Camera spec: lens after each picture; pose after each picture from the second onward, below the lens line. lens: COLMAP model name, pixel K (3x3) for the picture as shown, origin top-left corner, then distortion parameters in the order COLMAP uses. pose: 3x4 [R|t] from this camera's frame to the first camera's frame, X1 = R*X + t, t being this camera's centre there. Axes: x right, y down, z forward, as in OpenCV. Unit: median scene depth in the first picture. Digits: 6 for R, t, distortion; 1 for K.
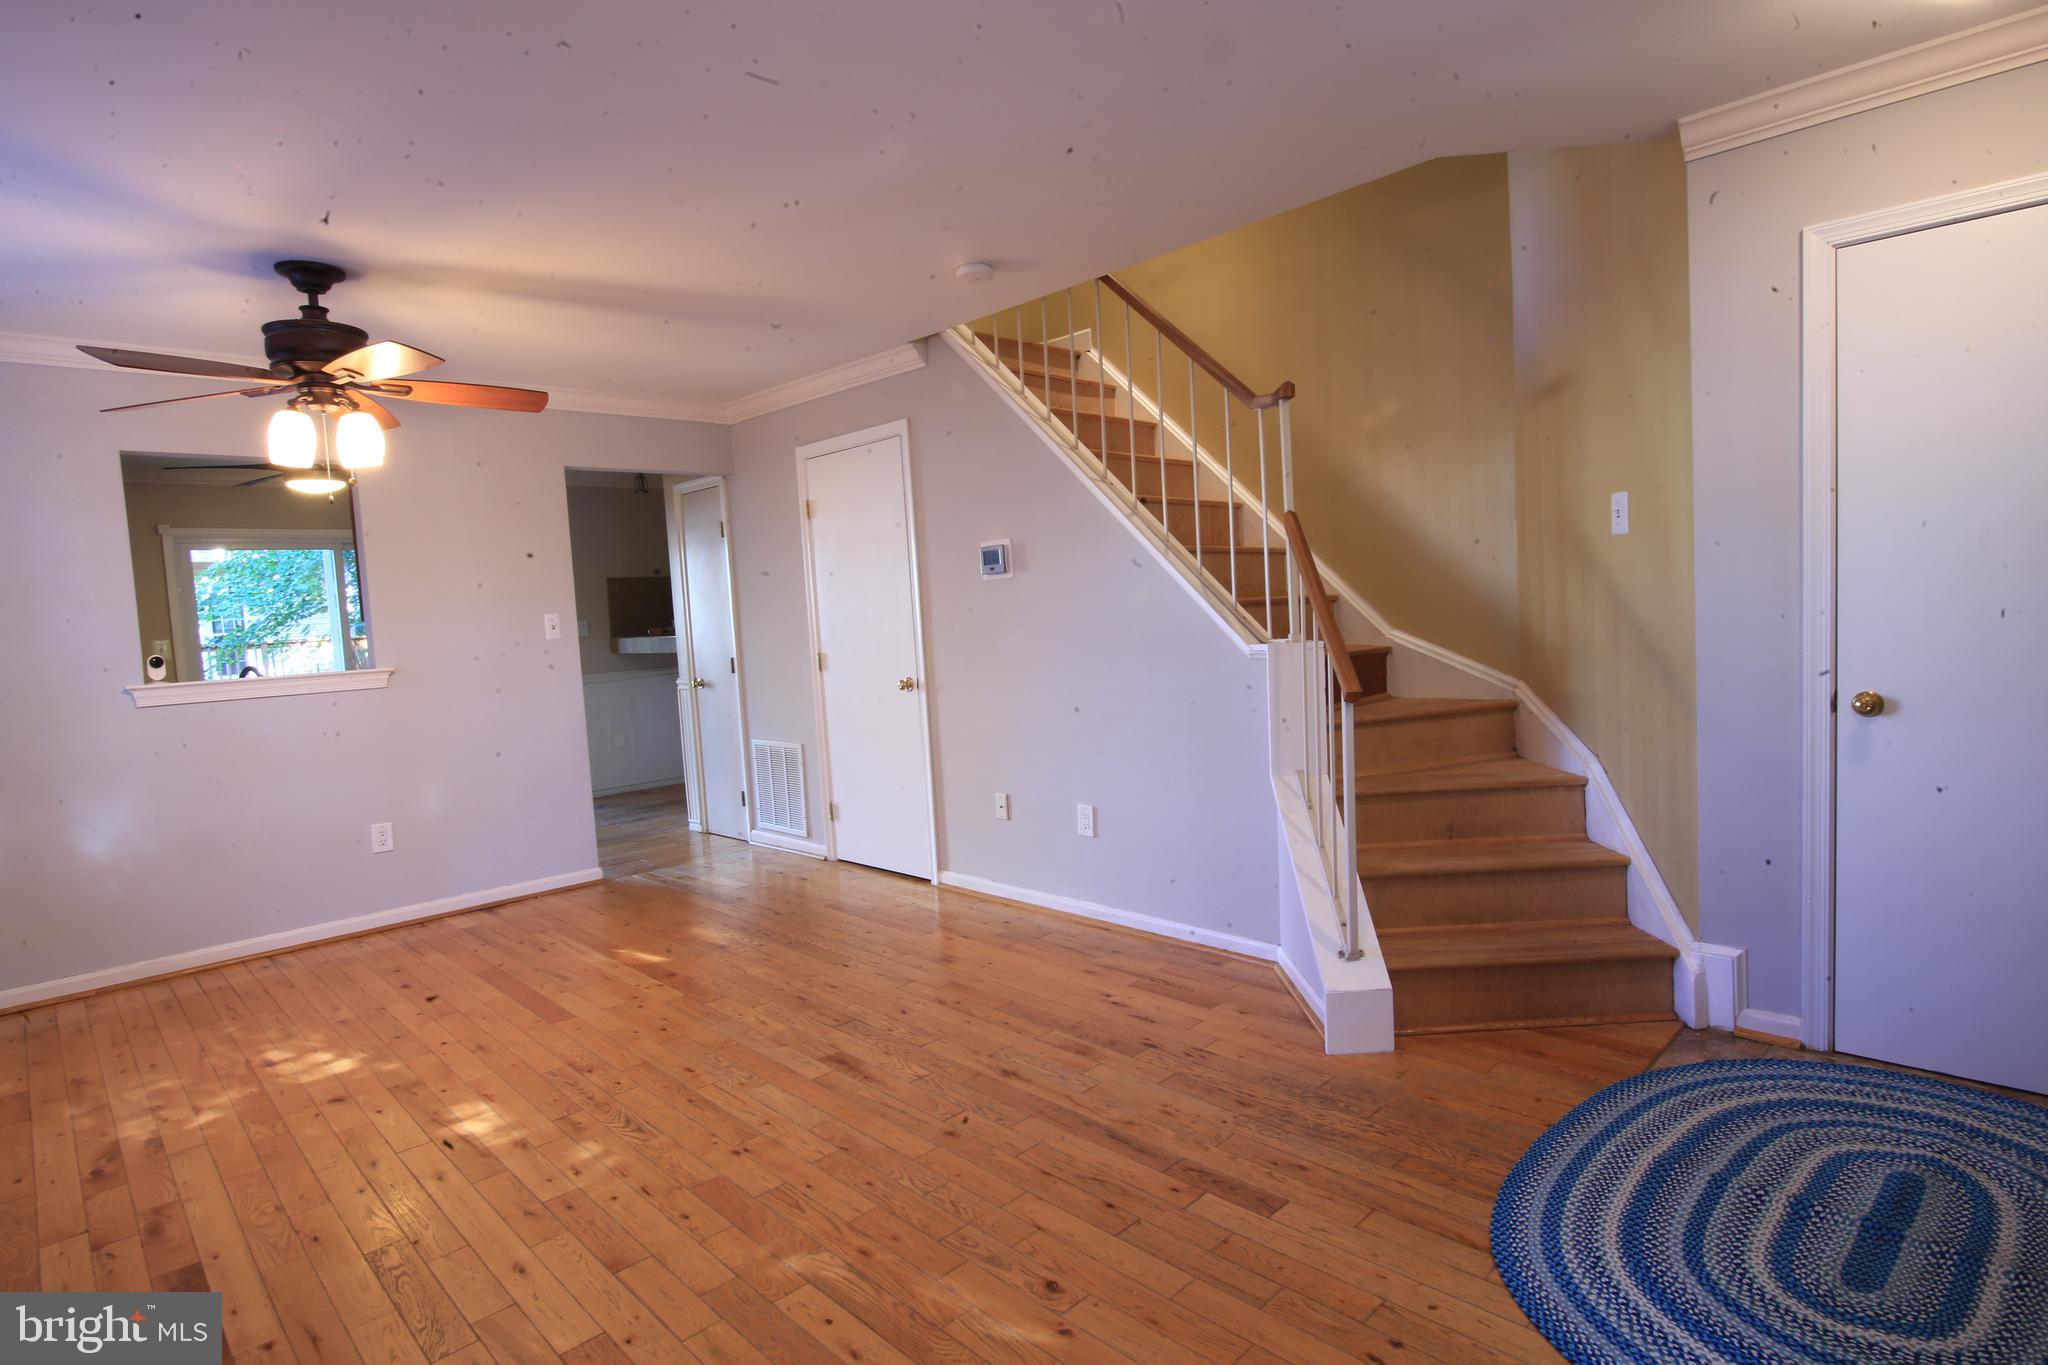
lens RADIAL K [[1048.9, 0, 1017.7], [0, 1048.9, 680.0], [0, 0, 1]] dist [-0.020762, -0.000499]
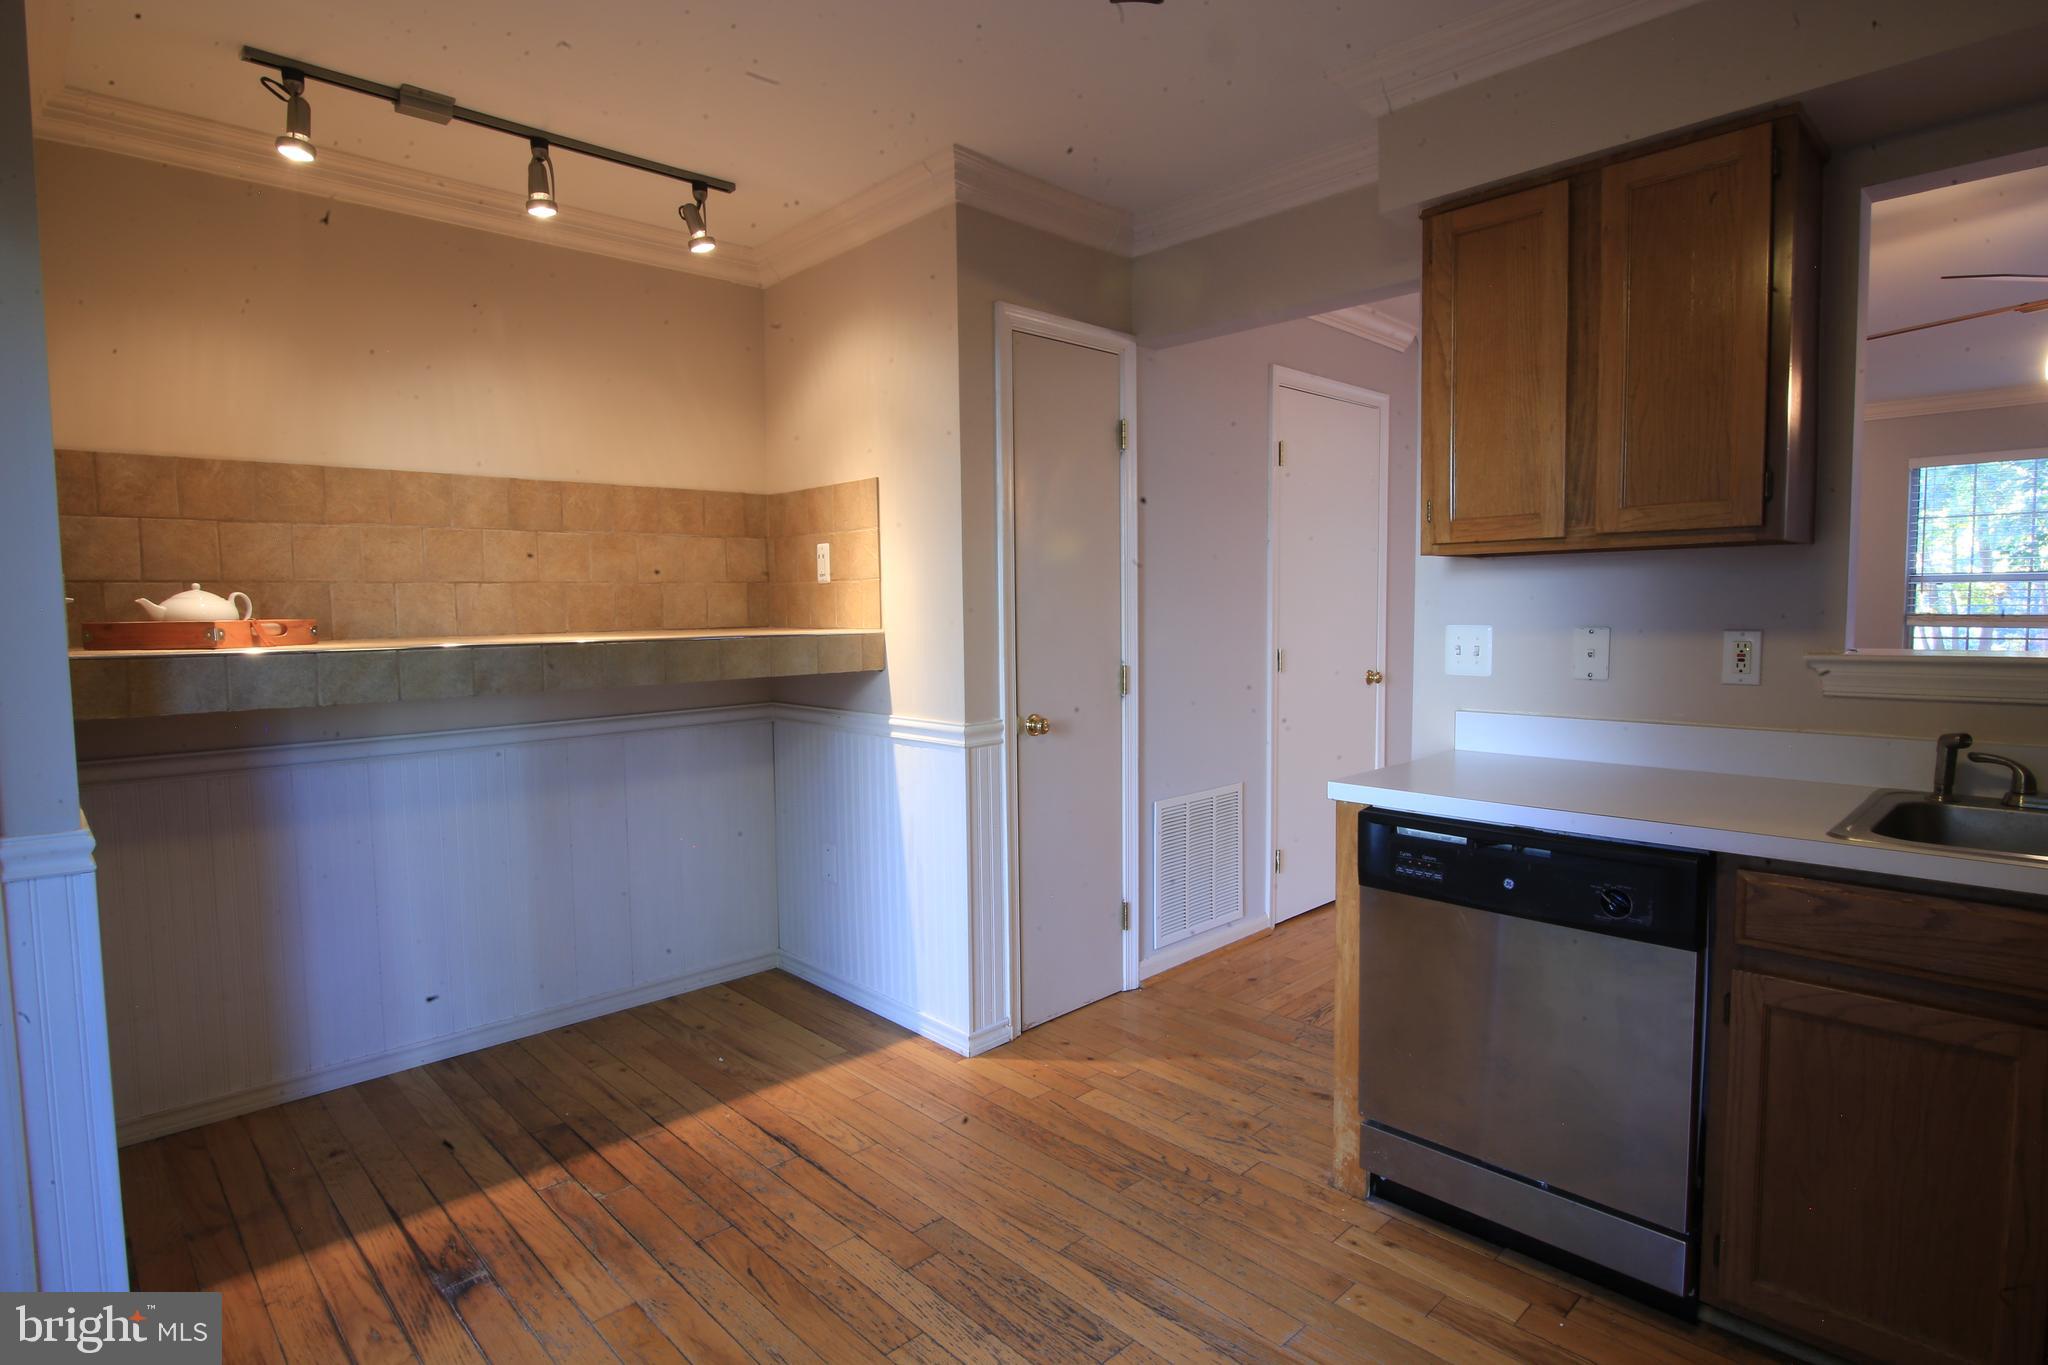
lens RADIAL K [[1048.9, 0, 1017.7], [0, 1048.9, 680.0], [0, 0, 1]] dist [-0.020762, -0.000499]
pose [[0.013666, -0.013118, 0.999821, -0.878717], [0.080694, 0.996667, 0.011973, -0.025554], [-0.996645, 0.080516, 0.014679, 1.108544]]
